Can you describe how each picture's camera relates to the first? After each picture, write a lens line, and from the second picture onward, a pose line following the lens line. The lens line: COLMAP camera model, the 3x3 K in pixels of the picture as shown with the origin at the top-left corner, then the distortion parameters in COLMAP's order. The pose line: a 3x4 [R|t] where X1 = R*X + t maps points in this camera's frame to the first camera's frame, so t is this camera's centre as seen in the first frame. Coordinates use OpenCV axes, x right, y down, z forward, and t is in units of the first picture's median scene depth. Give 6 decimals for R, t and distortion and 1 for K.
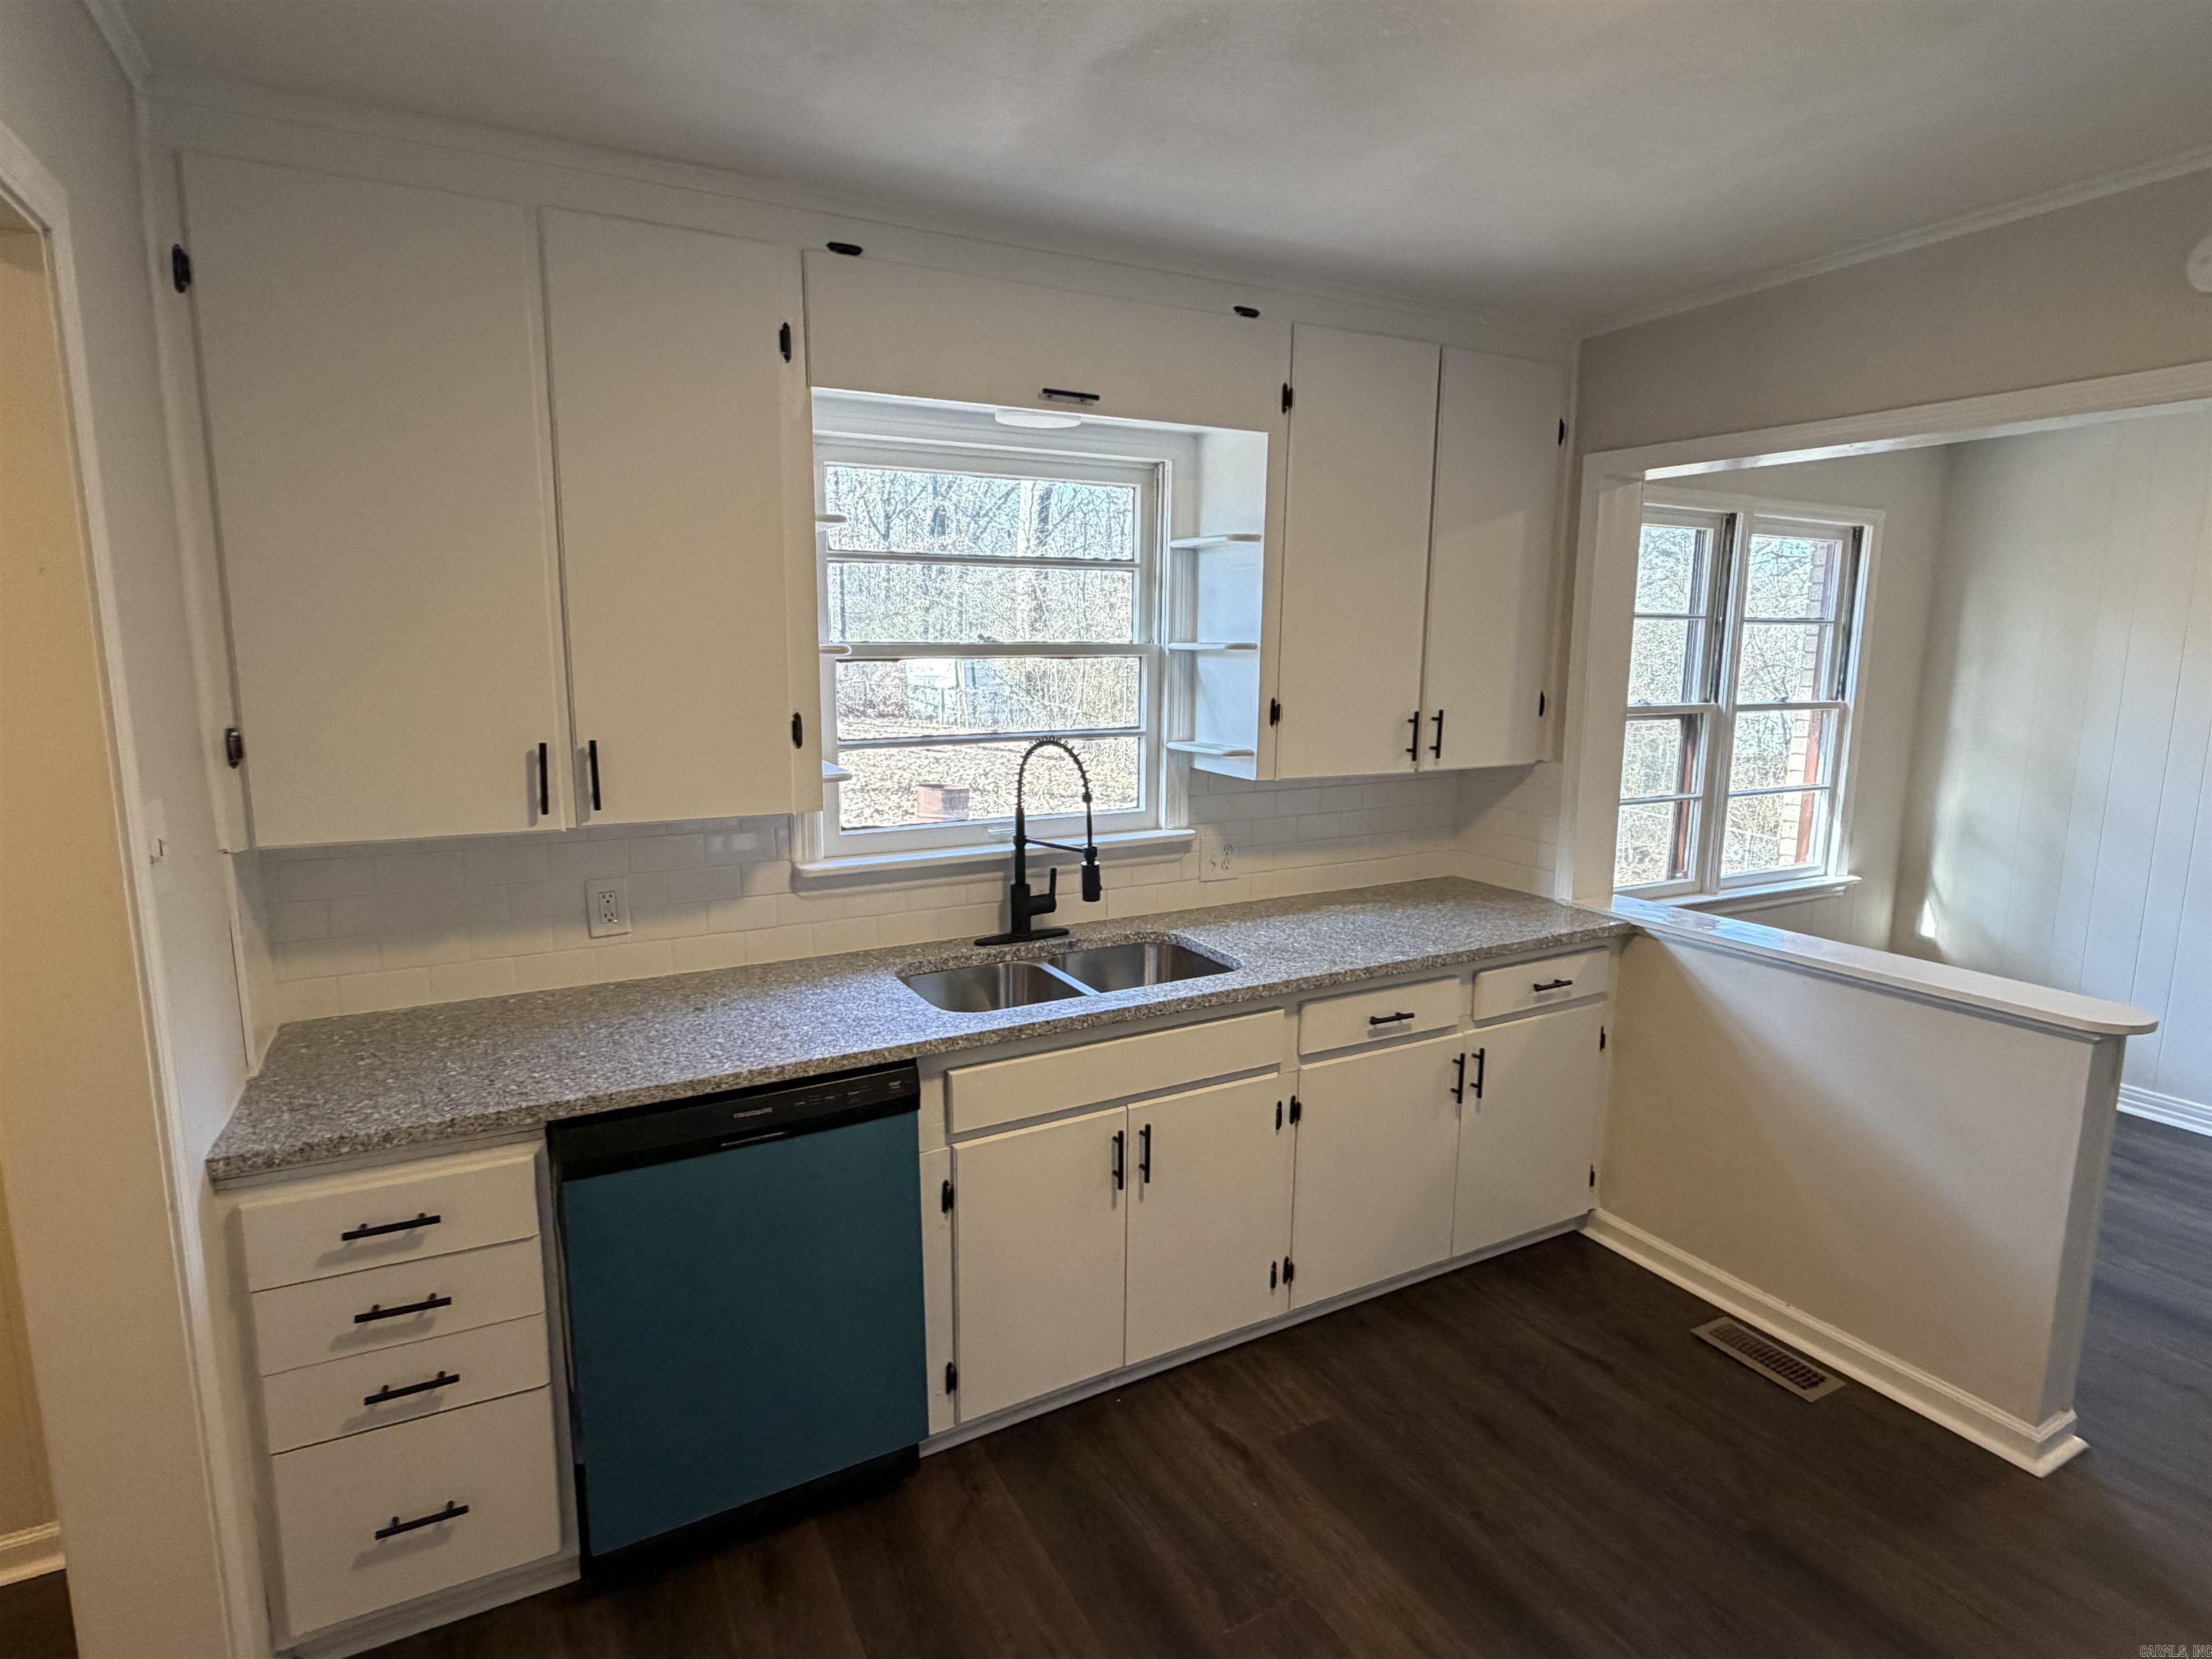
lens RADIAL K [[1160.0, 0, 1101.2], [0, 1160.0, 829.4], [0, 0, 1]] dist [0.002675, -0.001277]
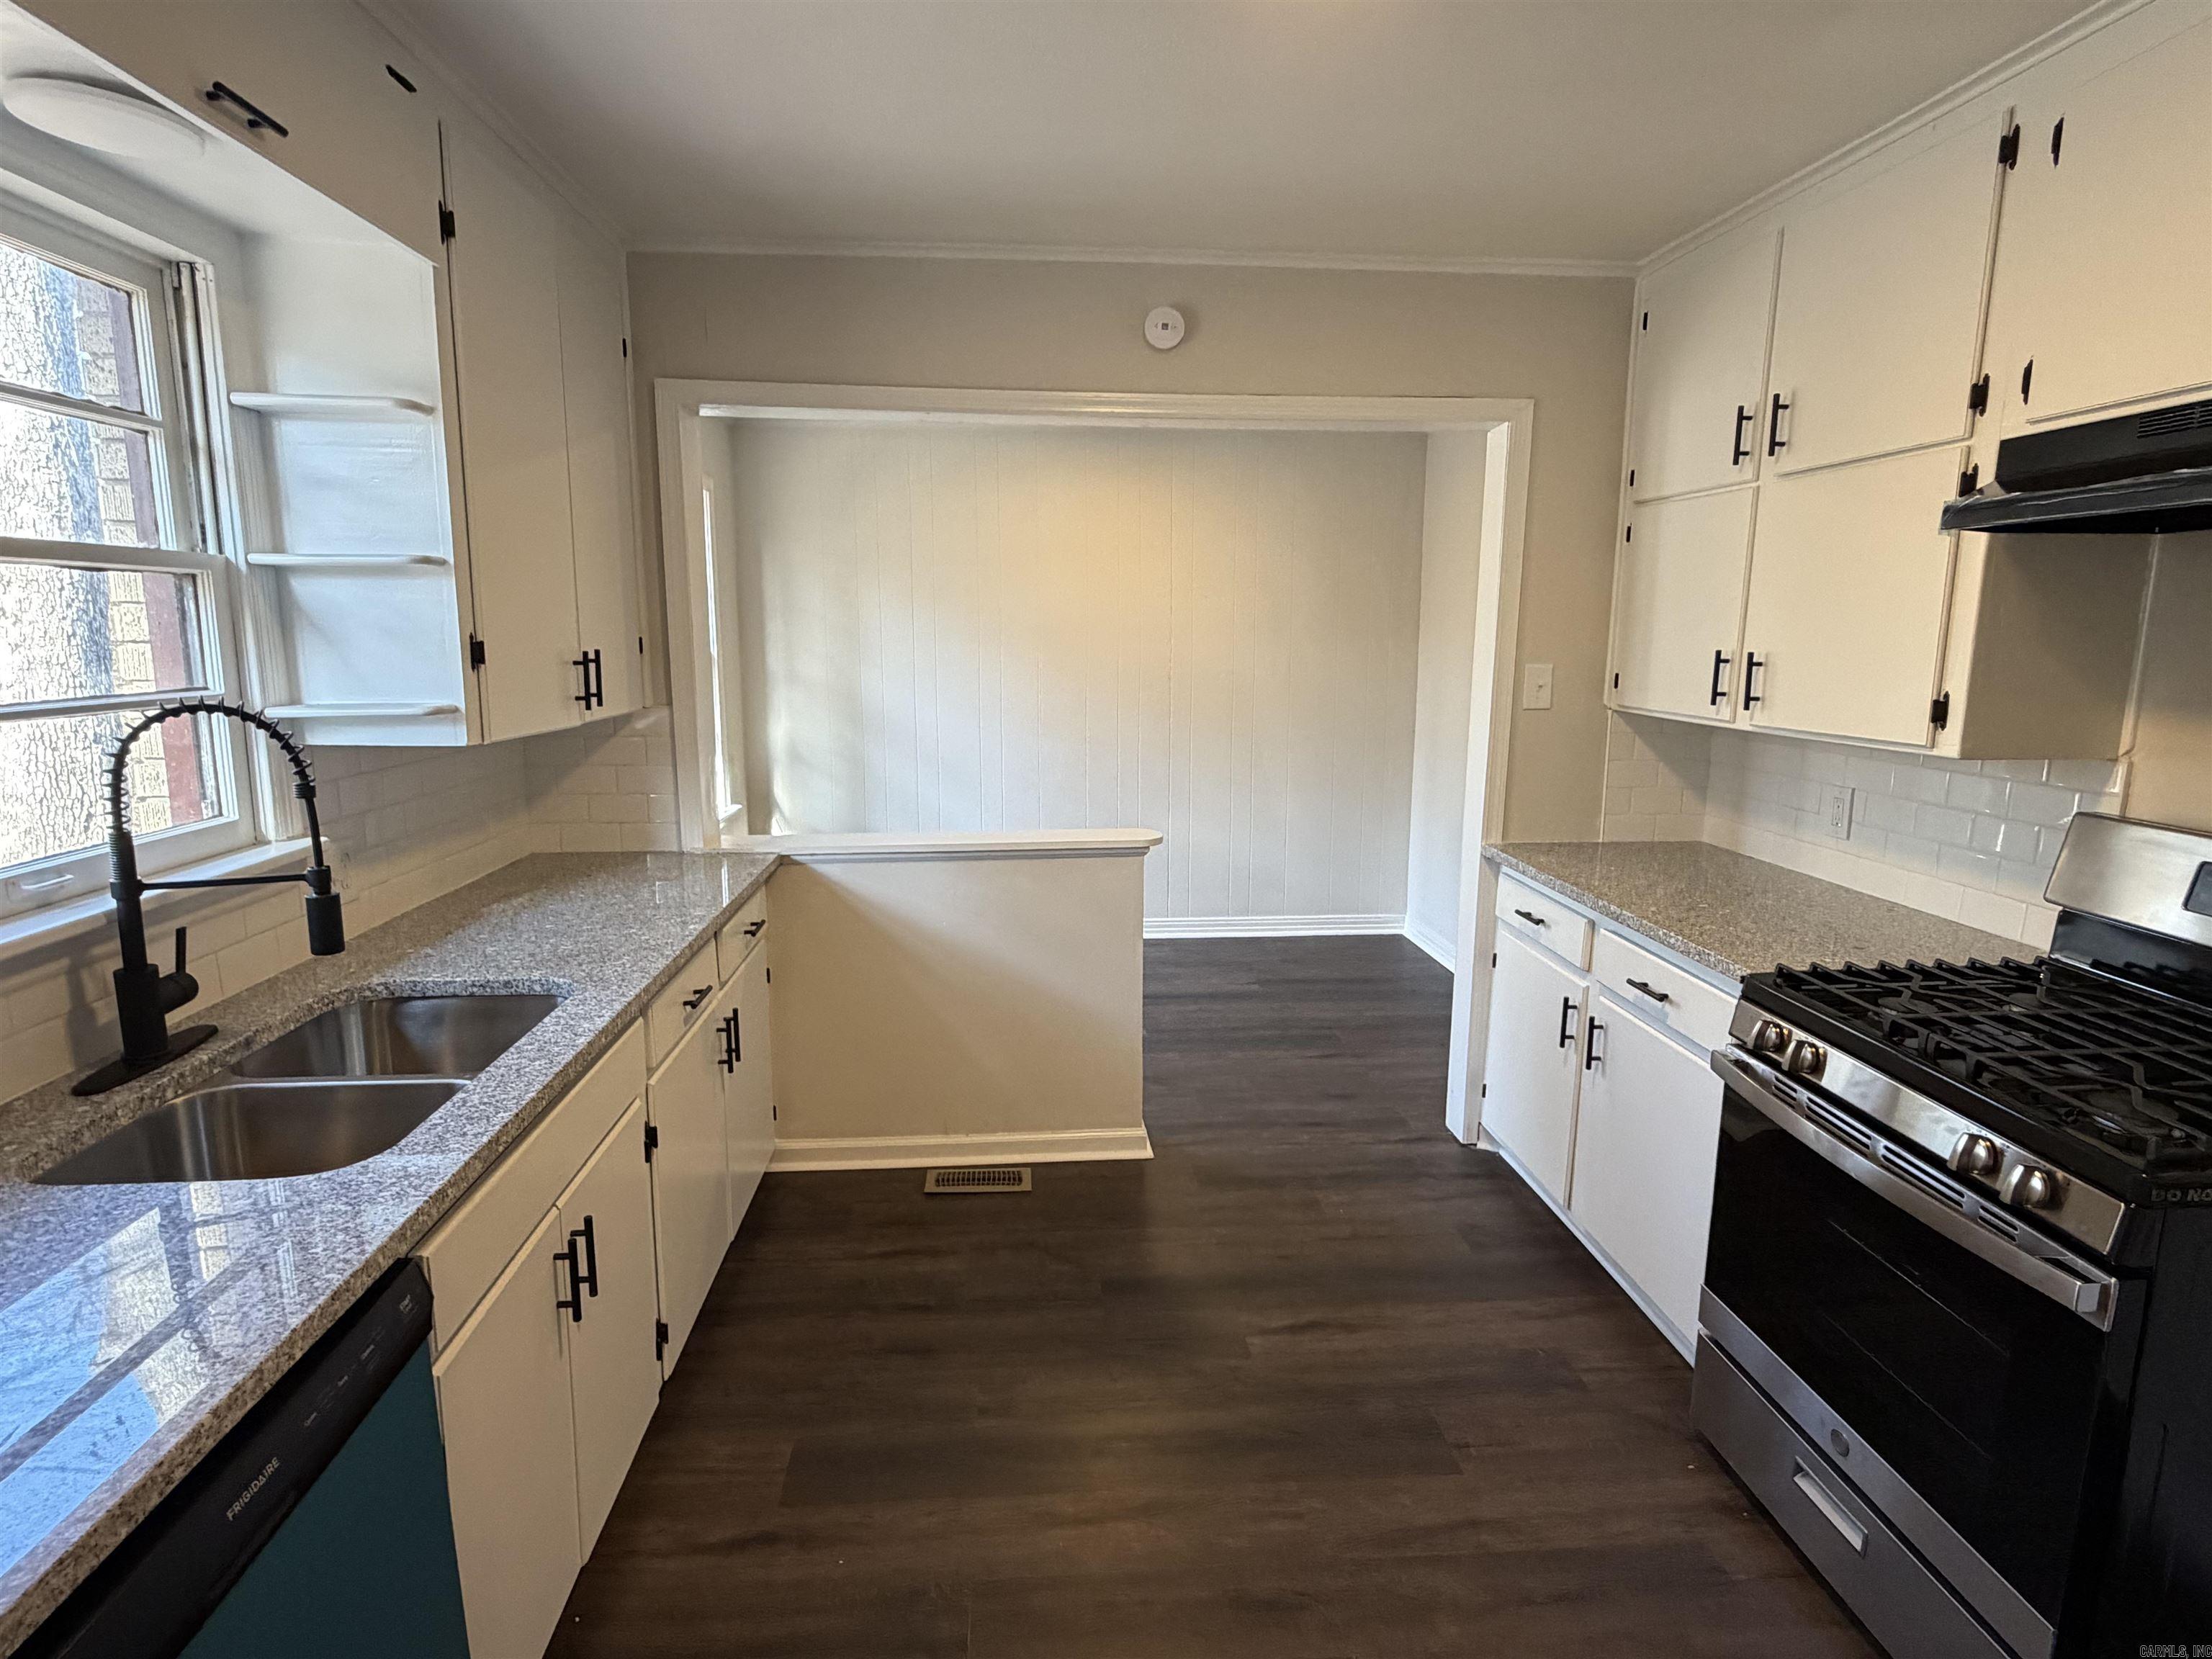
lens RADIAL K [[1160.0, 0, 1104.5], [0, 1160.0, 823.4], [0, 0, 1]] dist [0.002675, -0.001277]
pose [[0.406933, -0.153742, 0.900427, -0.375575], [0.144754, 0.984132, 0.102615, -0.010803], [-0.901916, 0.088583, 0.422731, 0.329821]]
